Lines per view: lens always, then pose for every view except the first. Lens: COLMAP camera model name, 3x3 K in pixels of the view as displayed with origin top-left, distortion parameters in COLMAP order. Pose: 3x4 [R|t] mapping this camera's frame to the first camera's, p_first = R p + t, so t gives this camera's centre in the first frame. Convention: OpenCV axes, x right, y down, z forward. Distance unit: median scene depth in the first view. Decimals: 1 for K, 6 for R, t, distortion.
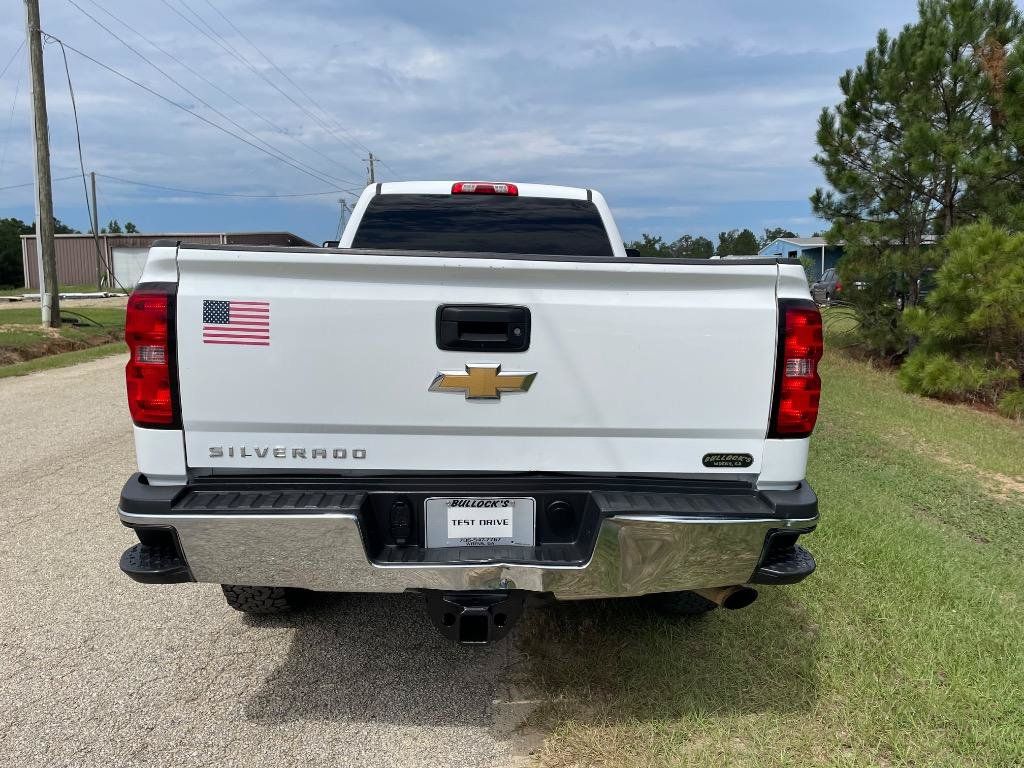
lens RADIAL K [[777.2, 0, 522.1], [0, 777.2, 386.0], [0, 0, 1]] dist [0.087086, -0.107530]
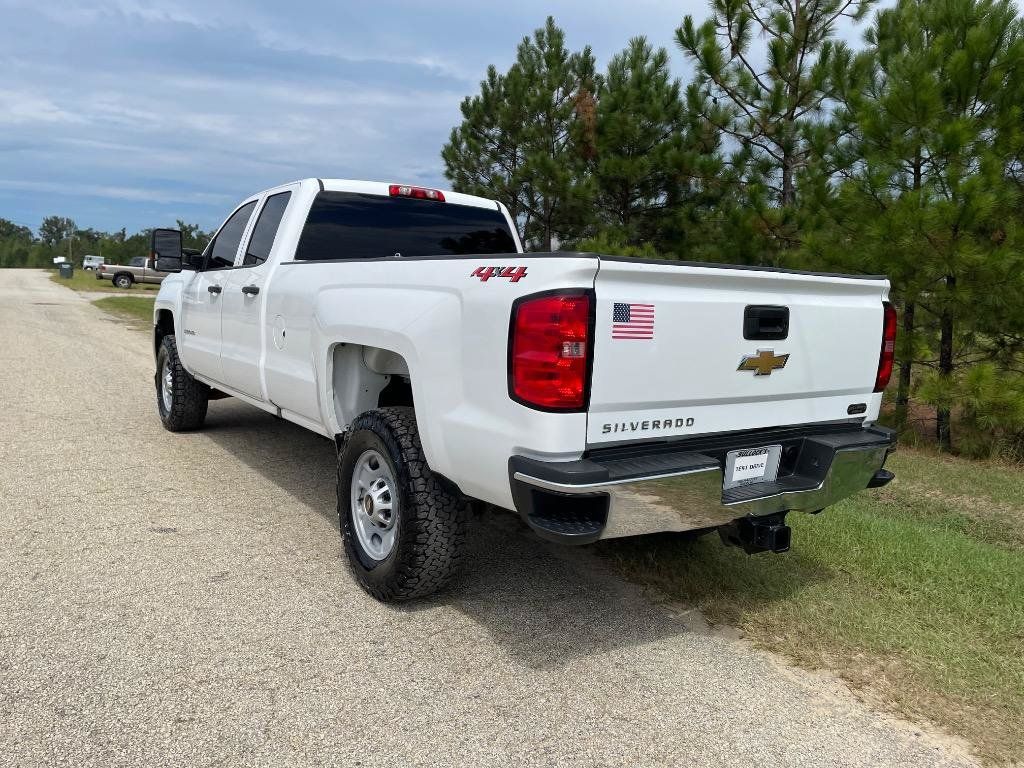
lens RADIAL K [[777.2, 0, 515.4], [0, 777.2, 375.6], [0, 0, 1]] dist [0.087086, -0.107530]
pose [[0.845520, -0.044699, 0.532069, -0.516542], [0.047298, 0.998843, 0.008752, -0.006457], [-0.531845, 0.017766, 0.846656, 0.028707]]
